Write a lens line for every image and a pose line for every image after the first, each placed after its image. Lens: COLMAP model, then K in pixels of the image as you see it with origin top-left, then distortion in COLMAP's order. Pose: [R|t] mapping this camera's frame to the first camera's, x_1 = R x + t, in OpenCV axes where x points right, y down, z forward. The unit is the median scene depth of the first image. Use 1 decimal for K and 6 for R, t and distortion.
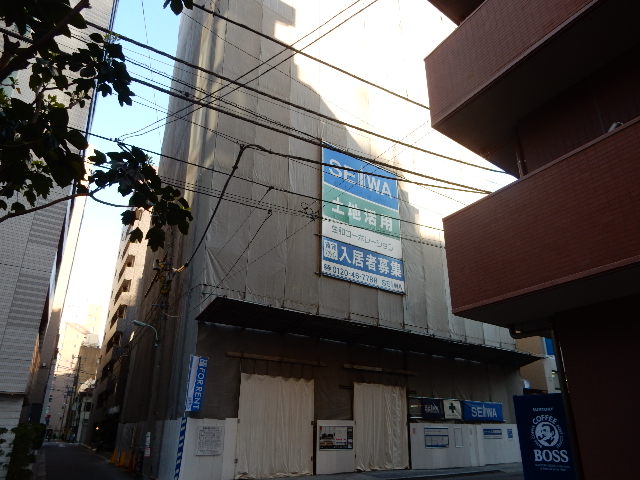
lens RADIAL K [[467.5, 0, 322.1], [0, 467.5, 241.3], [0, 0, 1]] dist [-0.006644, -0.003318]
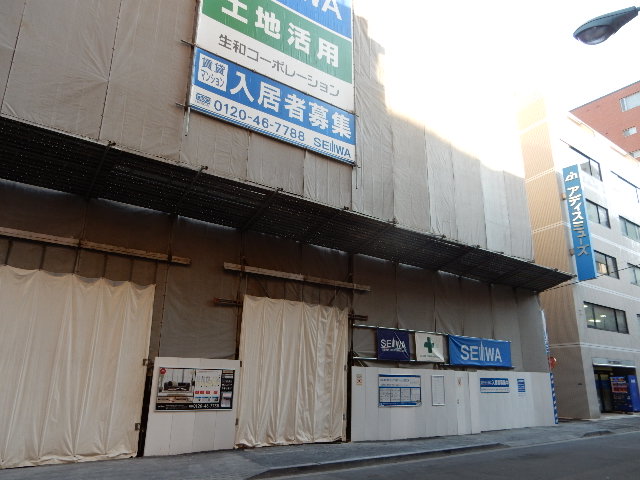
lens RADIAL K [[467.5, 0, 322.1], [0, 467.5, 241.3], [0, 0, 1]] dist [-0.006644, -0.003318]
pose [[0.999298, -0.003434, -0.037297, 0.170376], [0.006911, 0.995595, 0.093503, 0.169633], [0.036812, -0.093695, 0.994920, 0.409003]]
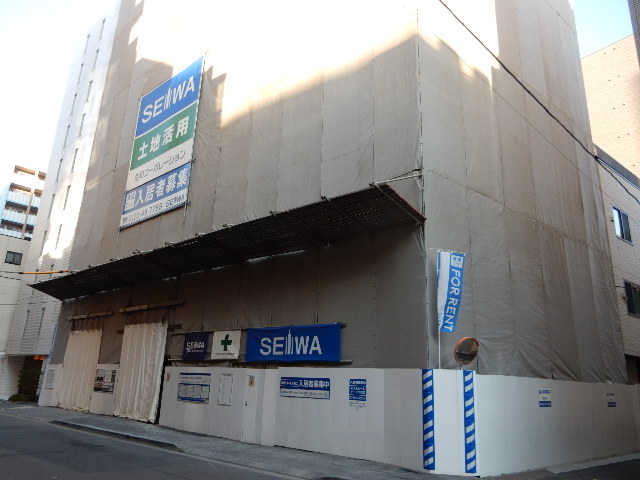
lens RADIAL K [[471.6, 0, 321.6], [0, 471.6, 241.8], [0, 0, 1]] dist [-0.005849, 0.001518]
pose [[0.172348, -0.281713, -0.943893, 1.005816], [0.334343, 0.918076, -0.212959, 0.445551], [0.926559, -0.278881, 0.252417, 1.084871]]
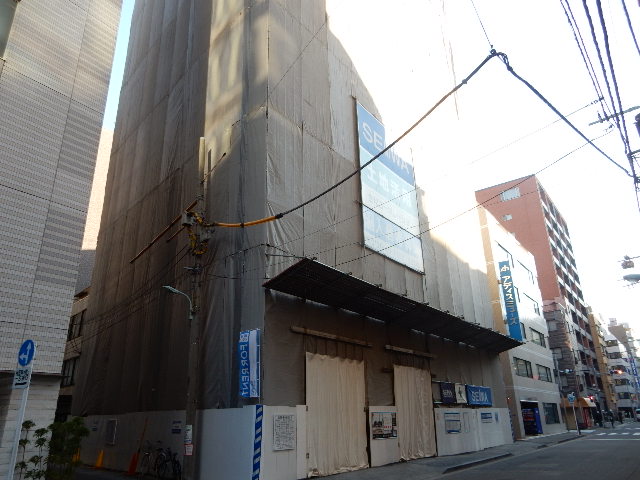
lens RADIAL K [[467.5, 0, 322.1], [0, 467.5, 241.3], [0, 0, 1]] dist [-0.006644, -0.003318]
pose [[0.969190, 0.064429, 0.237739, -0.278175], [-0.068918, 0.997566, 0.010606, 0.055345], [-0.236477, -0.026664, 0.971271, 0.138043]]
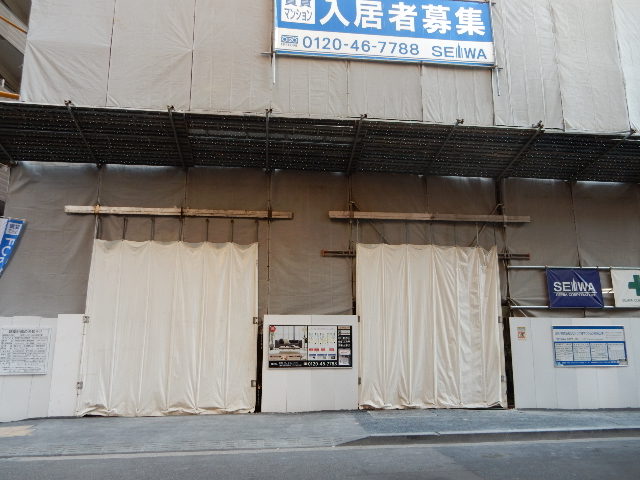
lens RADIAL K [[470.2, 0, 322.3], [0, 470.2, 240.5], [0, 0, 1]] dist [-0.005512, -0.001438]
pose [[0.851003, -0.111898, -0.513101, 0.278056], [0.203894, 0.970791, 0.126457, 0.207872], [0.483964, -0.212234, 0.848962, 0.503289]]
